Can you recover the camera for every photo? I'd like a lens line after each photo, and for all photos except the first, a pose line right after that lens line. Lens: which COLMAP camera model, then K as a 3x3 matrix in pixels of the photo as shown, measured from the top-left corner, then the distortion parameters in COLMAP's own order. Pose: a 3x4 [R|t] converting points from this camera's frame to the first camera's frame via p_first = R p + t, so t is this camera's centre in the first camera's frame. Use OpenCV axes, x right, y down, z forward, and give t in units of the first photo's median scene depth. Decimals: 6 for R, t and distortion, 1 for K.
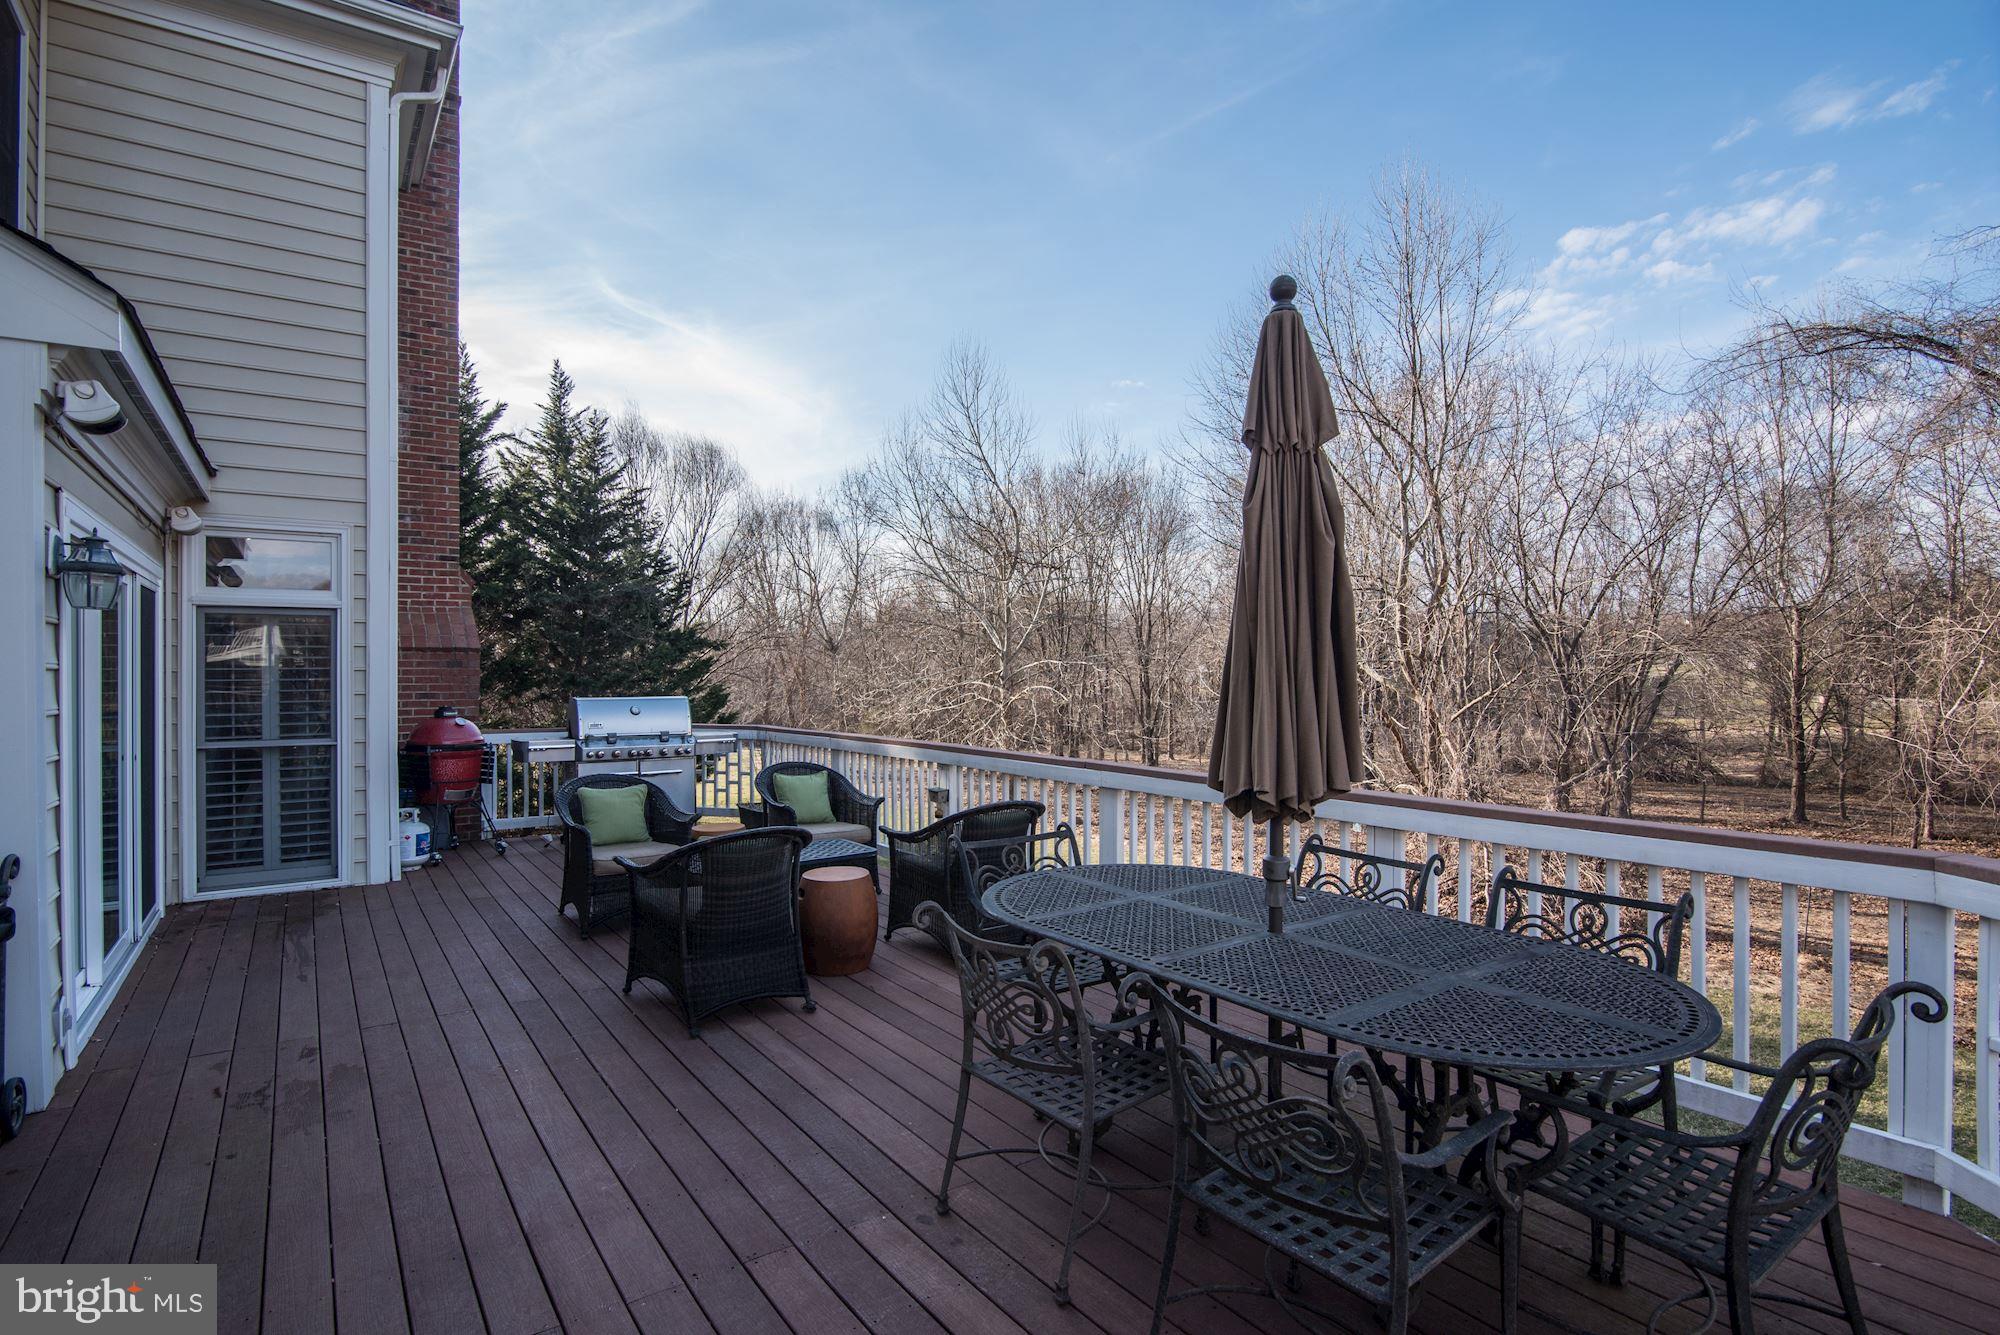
lens RADIAL K [[981.4, 0, 999.8], [0, 981.4, 670.0], [0, 0, 1]] dist [-0.008445, -0.001847]
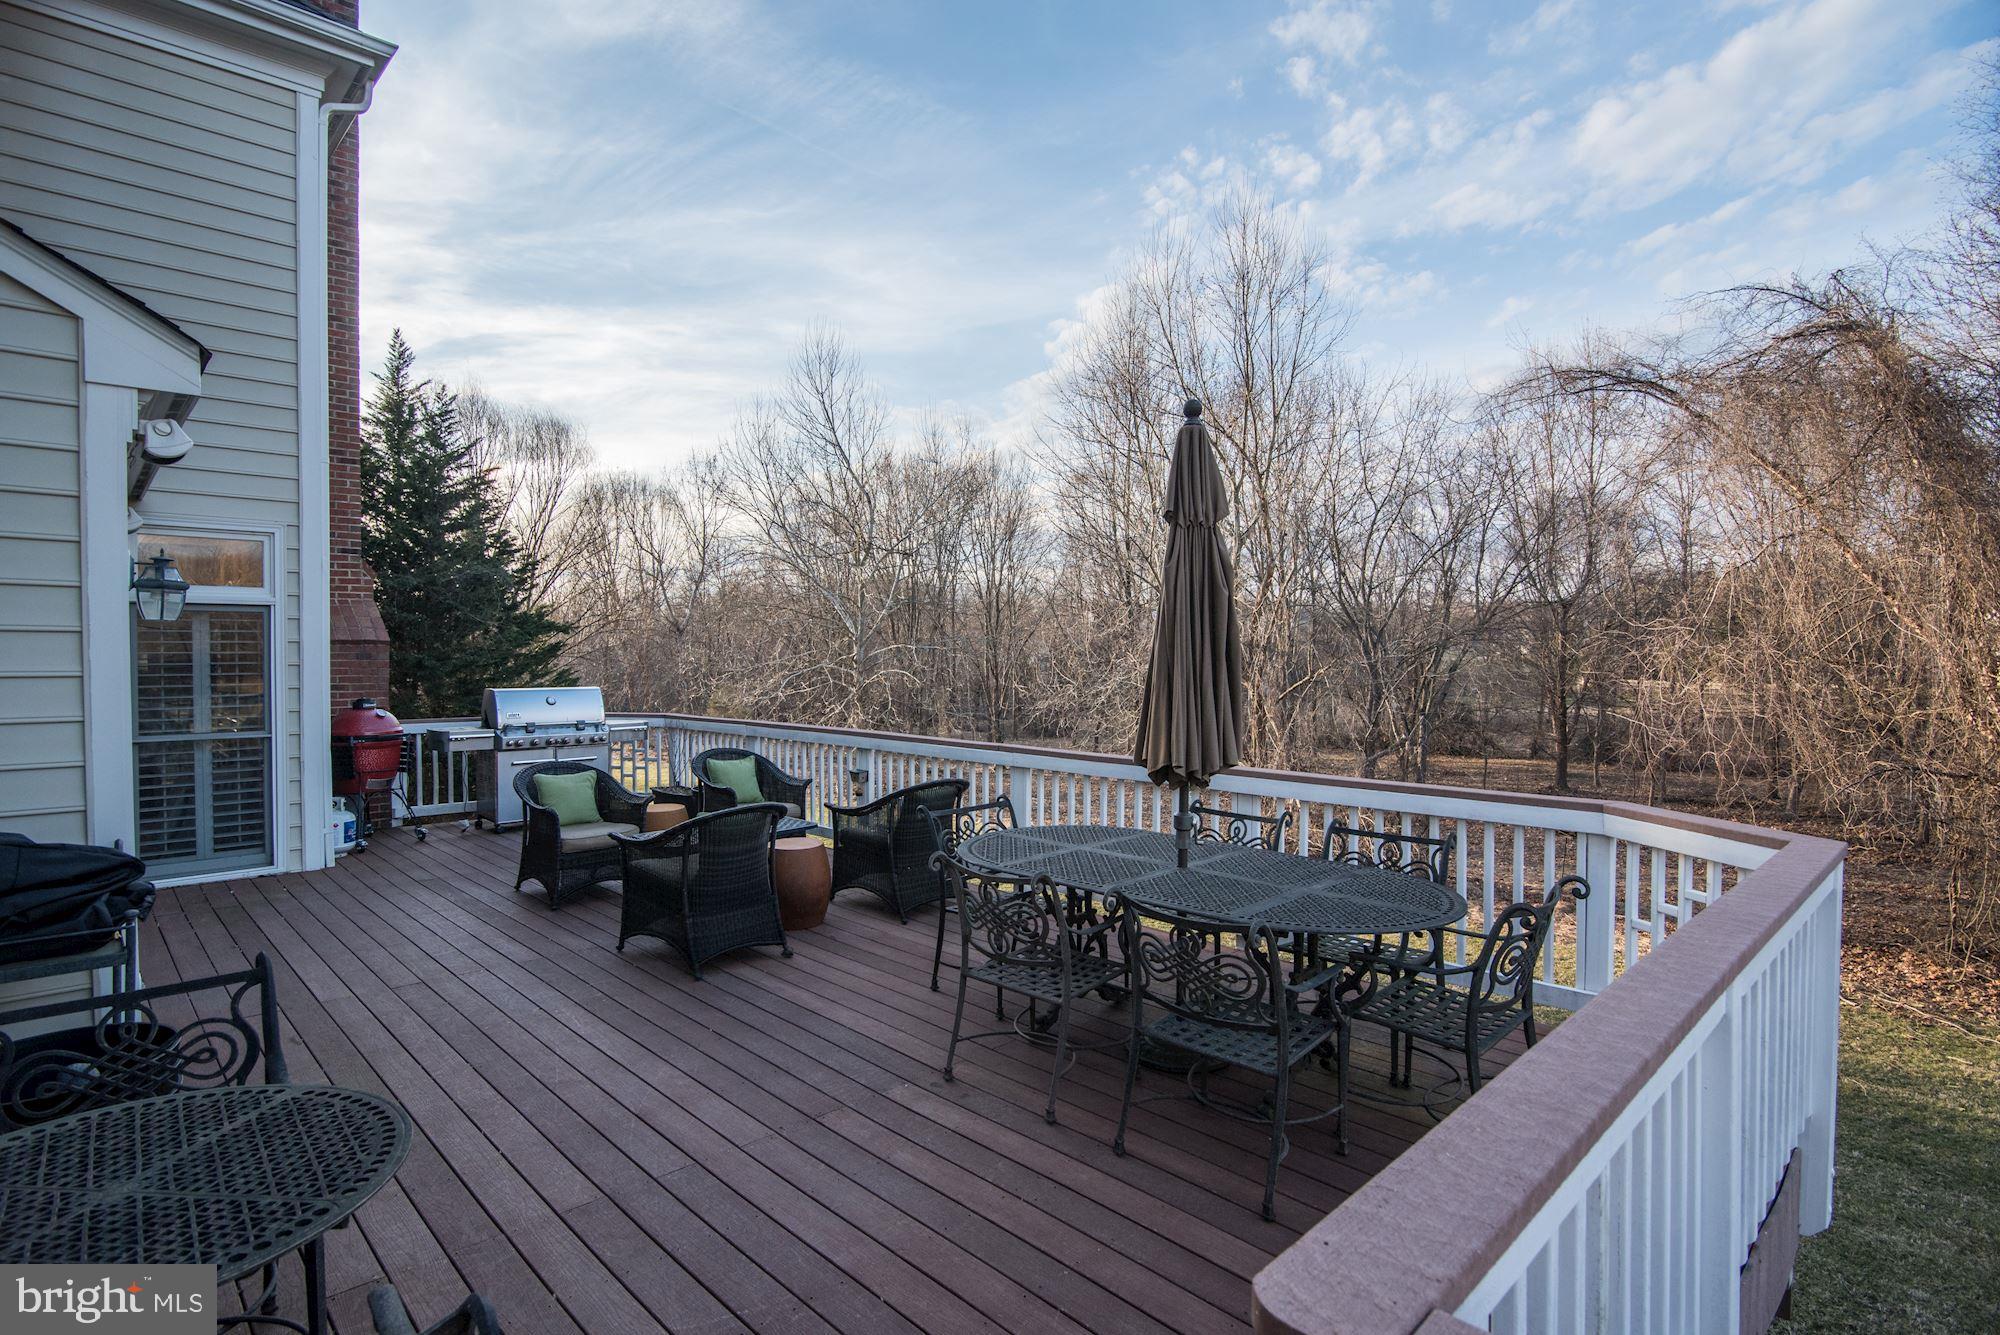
lens RADIAL K [[981.4, 0, 996.2], [0, 981.4, 666.7], [0, 0, 1]] dist [-0.008445, -0.001847]
pose [[0.987552, 0.001234, 0.157285, -0.080340], [-0.003638, 0.999881, 0.014999, -0.015346], [-0.157248, -0.015385, 0.987439, -0.133279]]
